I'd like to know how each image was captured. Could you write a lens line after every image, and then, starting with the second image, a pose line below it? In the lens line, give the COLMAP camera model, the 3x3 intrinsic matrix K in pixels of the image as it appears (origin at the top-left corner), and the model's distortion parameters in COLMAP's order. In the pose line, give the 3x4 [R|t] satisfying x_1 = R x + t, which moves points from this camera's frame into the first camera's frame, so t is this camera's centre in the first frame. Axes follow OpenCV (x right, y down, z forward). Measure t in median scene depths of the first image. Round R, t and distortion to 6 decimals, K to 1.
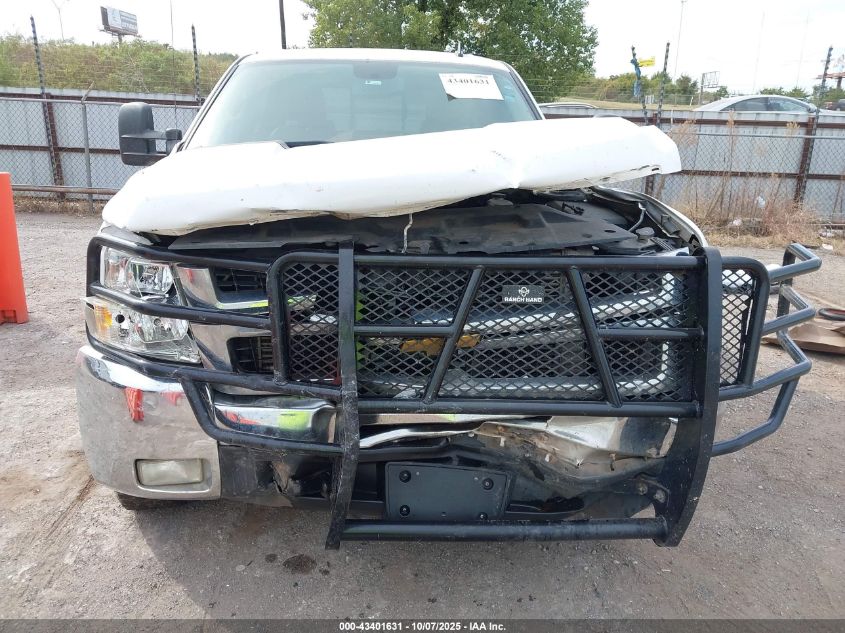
lens RADIAL K [[661.1, 0, 421.1], [0, 661.1, 314.4], [0, 0, 1]] dist [0.032465, -0.025793]
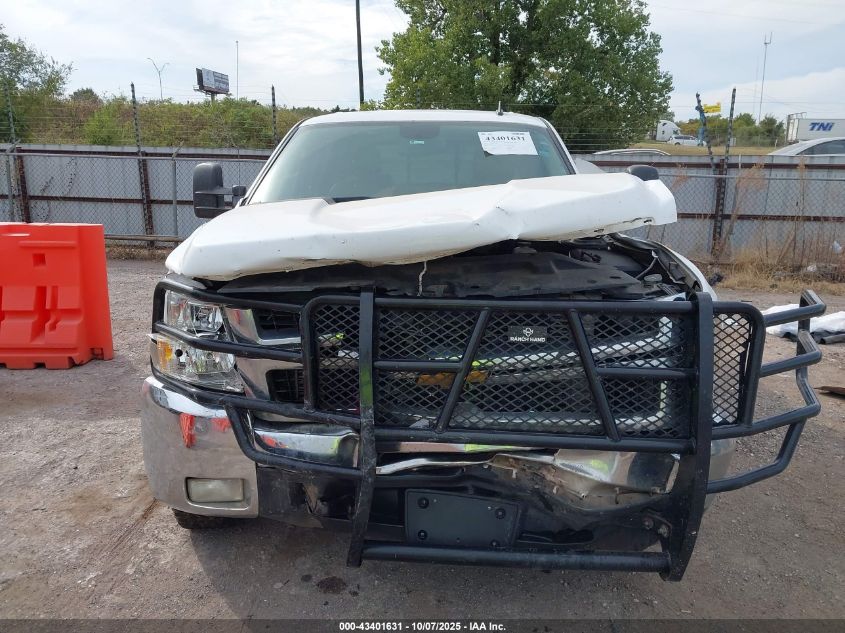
lens RADIAL K [[661.1, 0, 415.3], [0, 661.1, 316.0], [0, 0, 1]] dist [0.032465, -0.025793]
pose [[0.993363, 0.008519, -0.114707, 0.083188], [-0.015993, 0.997796, -0.064397, 0.010691], [0.113905, 0.065804, 0.991310, -0.091533]]
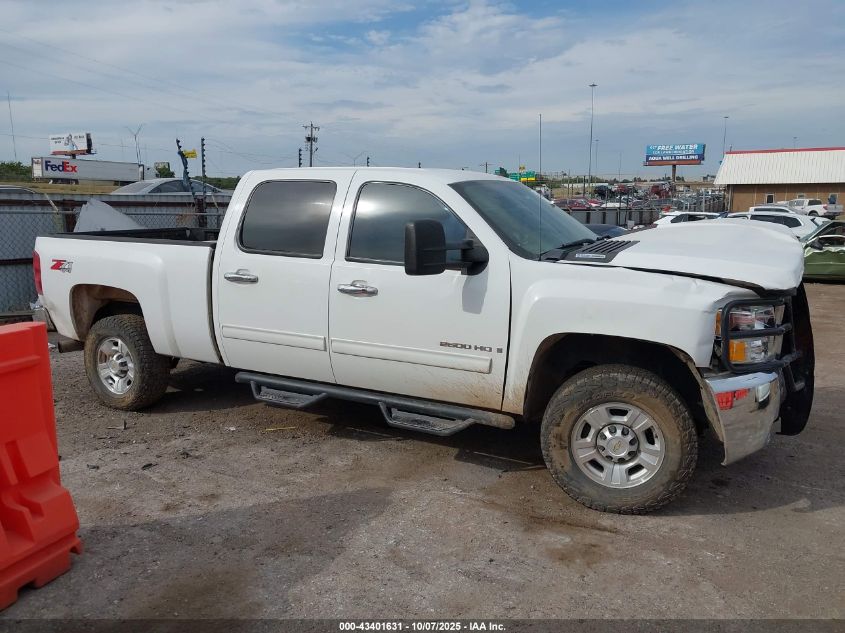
lens RADIAL K [[661.1, 0, 416.7], [0, 661.1, 320.9], [0, 0, 1]] dist [0.032465, -0.025793]
pose [[0.528327, -0.173994, 0.831021, -2.337039], [0.254285, 0.966275, 0.040649, -0.340116], [-0.810068, 0.189840, 0.554753, 0.769303]]
